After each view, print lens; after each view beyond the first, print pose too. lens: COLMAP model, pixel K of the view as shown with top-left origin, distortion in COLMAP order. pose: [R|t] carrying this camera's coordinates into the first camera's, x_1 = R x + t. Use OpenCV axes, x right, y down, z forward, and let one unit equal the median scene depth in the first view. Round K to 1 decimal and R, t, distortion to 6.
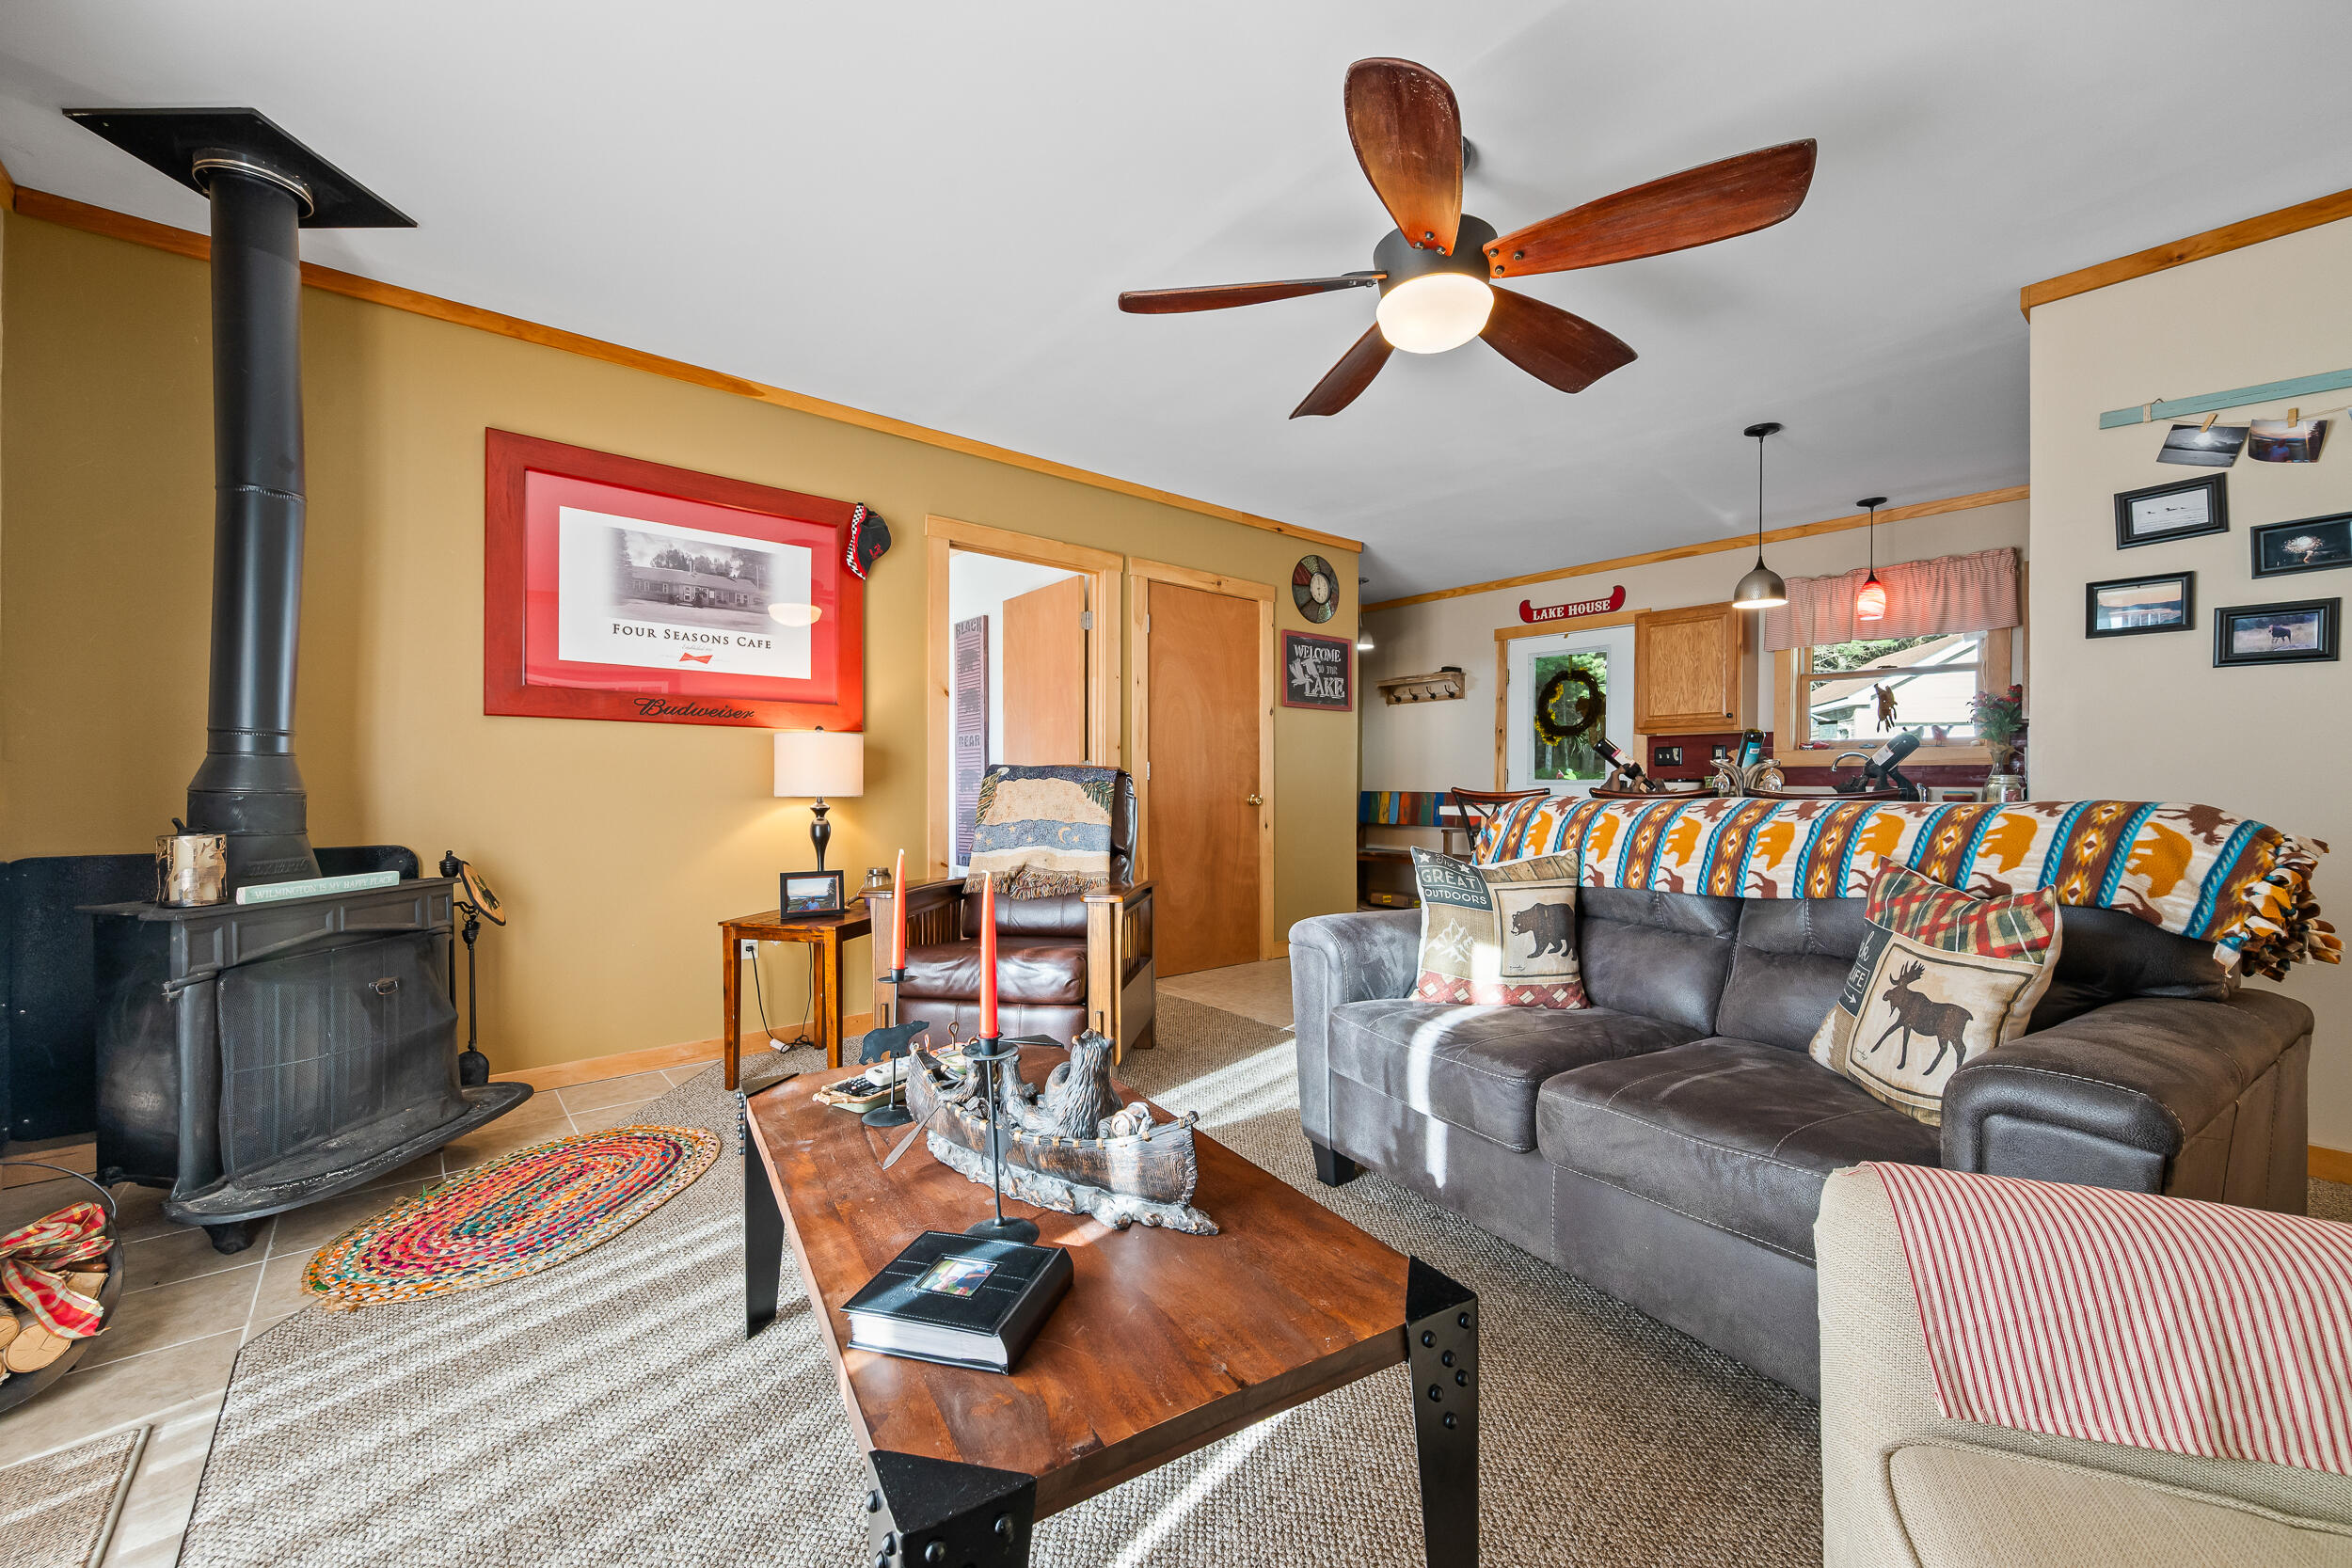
lens RADIAL K [[935.7, 0, 1162.7], [0, 935.7, 791.3], [0, 0, 1]] dist [0.008307, -0.000143]
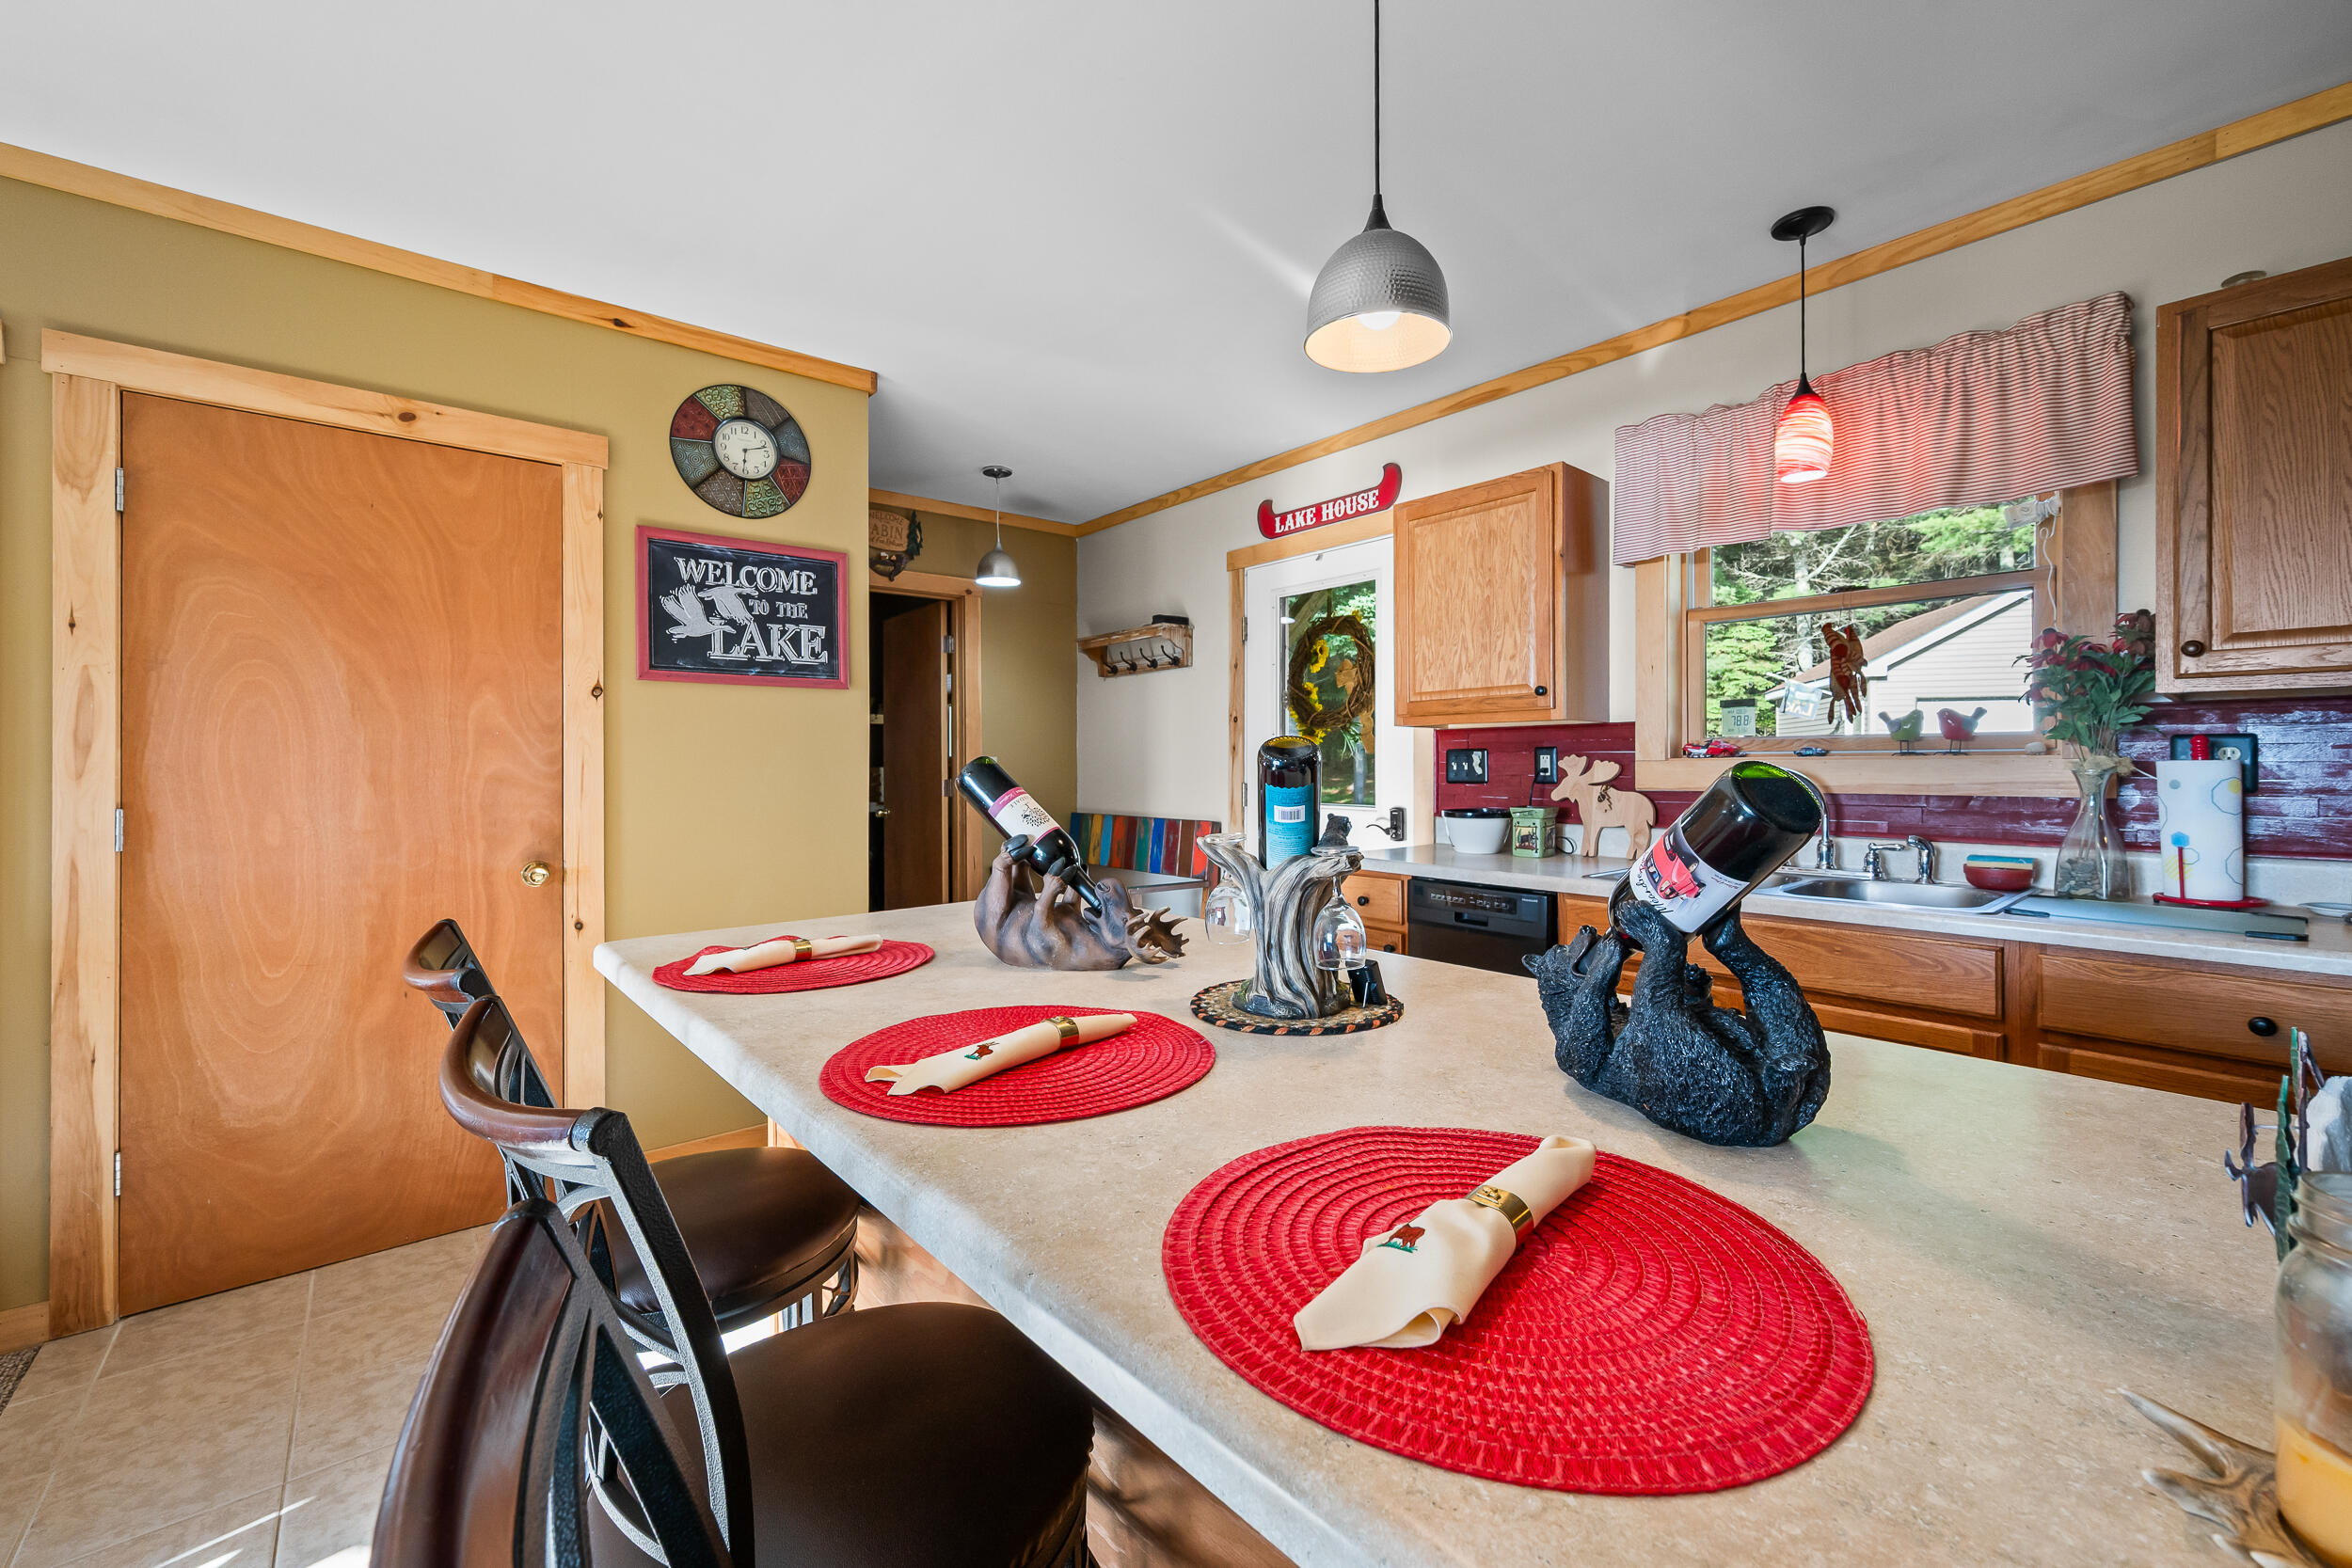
lens RADIAL K [[935.7, 0, 1187.6], [0, 935.7, 765.9], [0, 0, 1]] dist [0.008307, -0.000143]
pose [[0.999923, -0.008431, -0.009123, 0.411277], [0.008382, 0.999950, -0.005449, -0.038365], [0.009168, 0.005373, 0.999944, 0.486469]]
